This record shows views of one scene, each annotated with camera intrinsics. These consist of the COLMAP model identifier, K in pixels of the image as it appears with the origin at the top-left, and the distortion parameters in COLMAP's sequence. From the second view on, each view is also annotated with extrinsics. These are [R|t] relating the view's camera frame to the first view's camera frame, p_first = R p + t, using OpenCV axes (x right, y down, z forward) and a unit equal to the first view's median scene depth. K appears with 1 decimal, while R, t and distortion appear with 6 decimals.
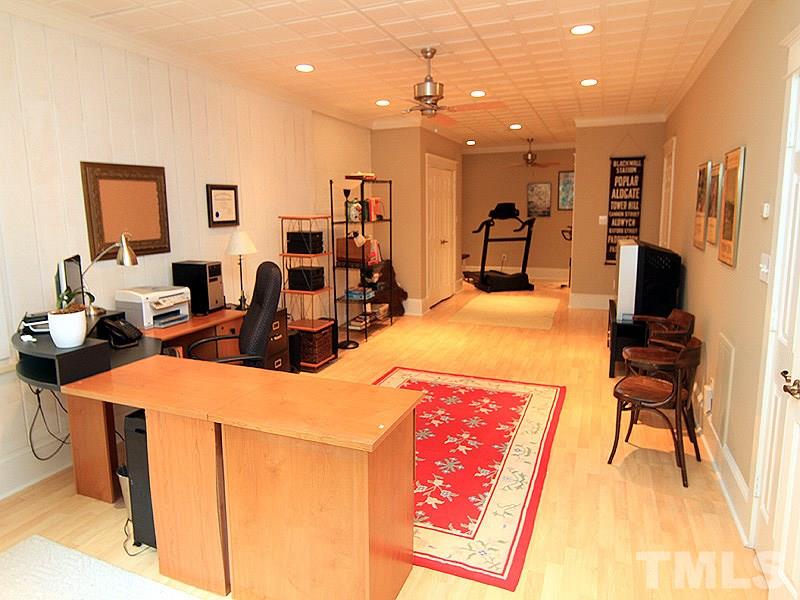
lens RADIAL K [[515.7, 0, 396.4], [0, 515.7, 295.1], [0, 0, 1]] dist [0.001647, -0.000455]
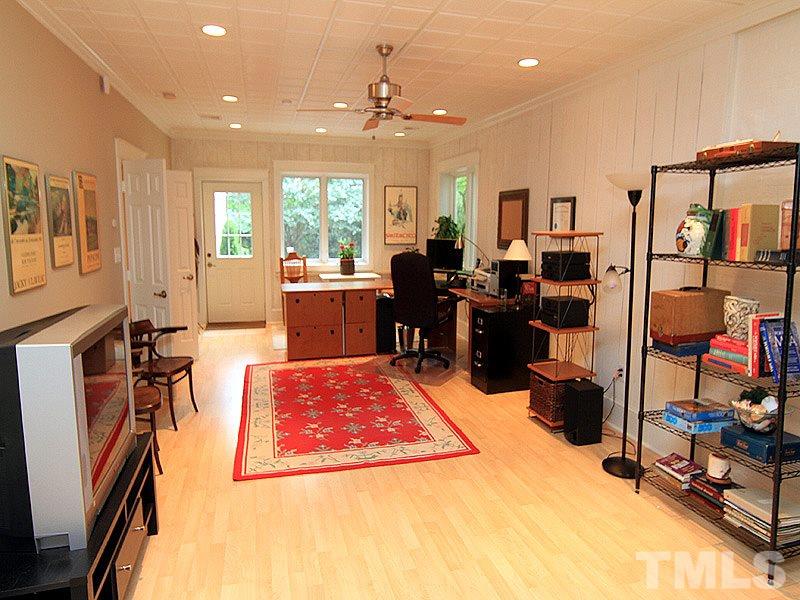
lens RADIAL K [[515.7, 0, 398.6], [0, 515.7, 301.3], [0, 0, 1]] dist [0.001647, -0.000455]
pose [[-0.799632, 0.105559, -0.591139, 0.544171], [-0.098020, 0.948279, 0.301925, -0.289555], [0.592436, 0.299372, -0.747928, 1.603604]]
